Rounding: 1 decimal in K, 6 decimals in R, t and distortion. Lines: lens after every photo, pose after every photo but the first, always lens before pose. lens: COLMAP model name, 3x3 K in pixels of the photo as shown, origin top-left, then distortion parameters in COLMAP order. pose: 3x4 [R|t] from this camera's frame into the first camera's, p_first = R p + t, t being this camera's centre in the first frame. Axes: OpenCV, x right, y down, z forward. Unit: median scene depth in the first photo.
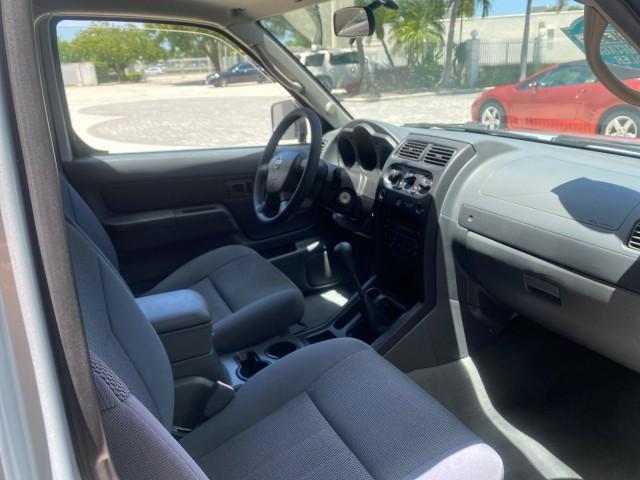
lens RADIAL K [[495.3, 0, 320.0], [0, 495.3, 240.0], [0, 0, 1]] dist [0.028327, -0.034655]
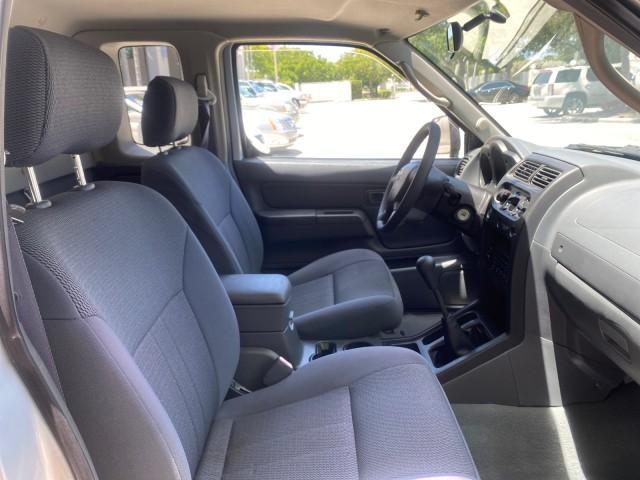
lens RADIAL K [[495.3, 0, 320.0], [0, 495.3, 240.0], [0, 0, 1]] dist [0.028327, -0.034655]
pose [[0.891003, 0.133234, -0.434007, 0.230976], [-0.146462, 0.989212, 0.002993, 0.001476], [0.429723, 0.060898, 0.900905, 0.004232]]
